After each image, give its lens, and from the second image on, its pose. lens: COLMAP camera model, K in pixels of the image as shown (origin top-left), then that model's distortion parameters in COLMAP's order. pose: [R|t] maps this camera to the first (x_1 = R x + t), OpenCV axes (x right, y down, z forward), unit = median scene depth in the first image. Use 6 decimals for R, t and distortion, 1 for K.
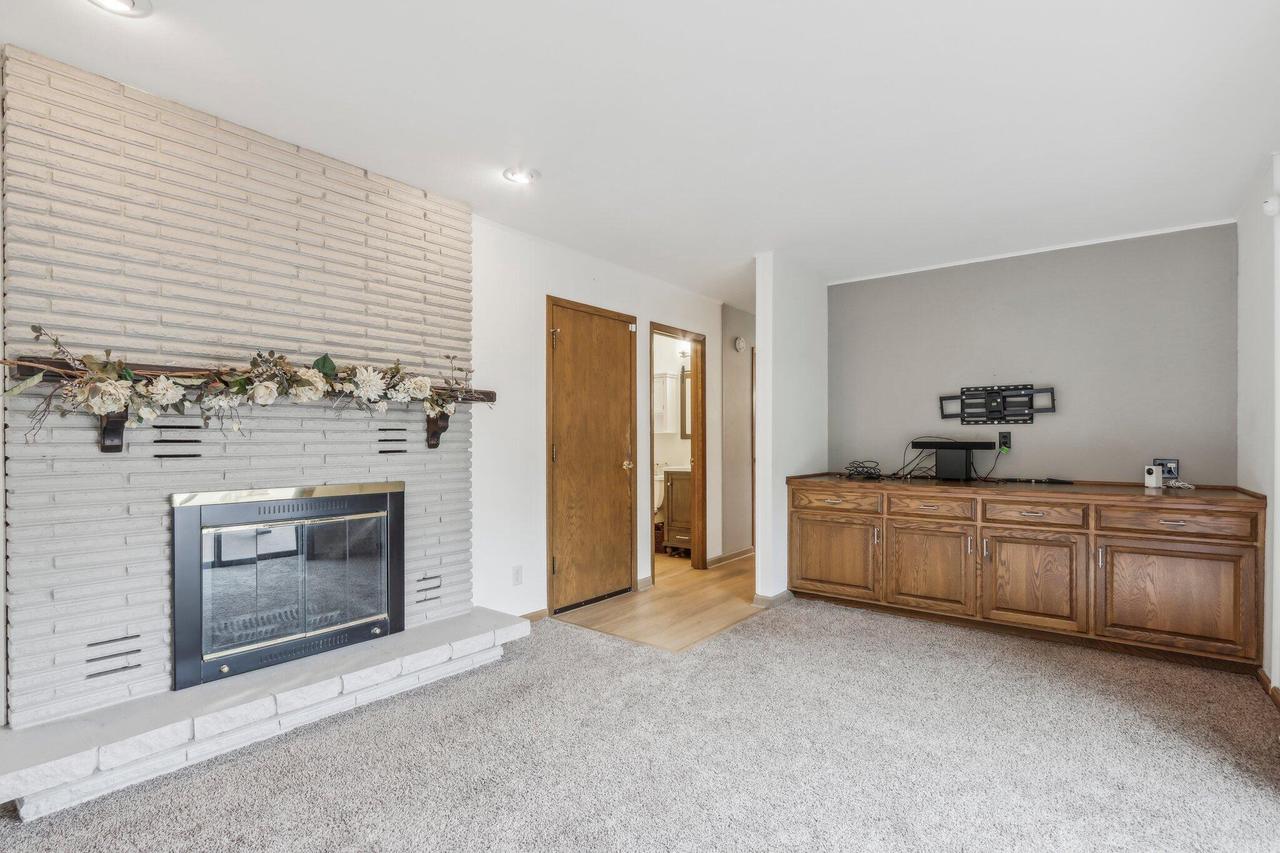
lens RADIAL K [[603.4, 0, 623.9], [0, 603.4, 444.9], [0, 0, 1]] dist [-0.012605, 0.003446]
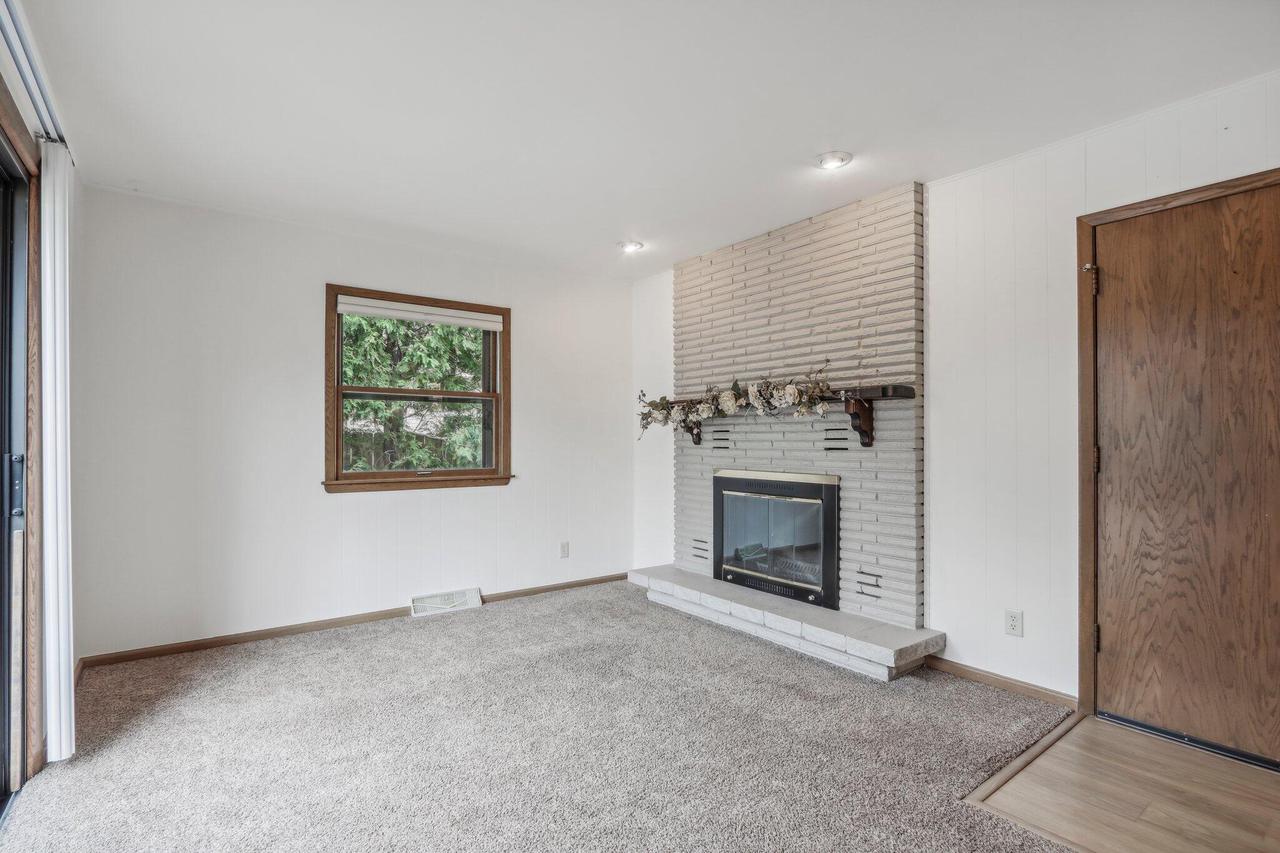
lens RADIAL K [[603.4, 0, 636.8], [0, 603.4, 436.7], [0, 0, 1]] dist [-0.012605, 0.003446]
pose [[-0.224470, -0.000991, -0.974480, 0.826286], [-0.007481, 0.999972, 0.000707, -0.010272], [0.974452, 0.007448, -0.224471, 0.915471]]
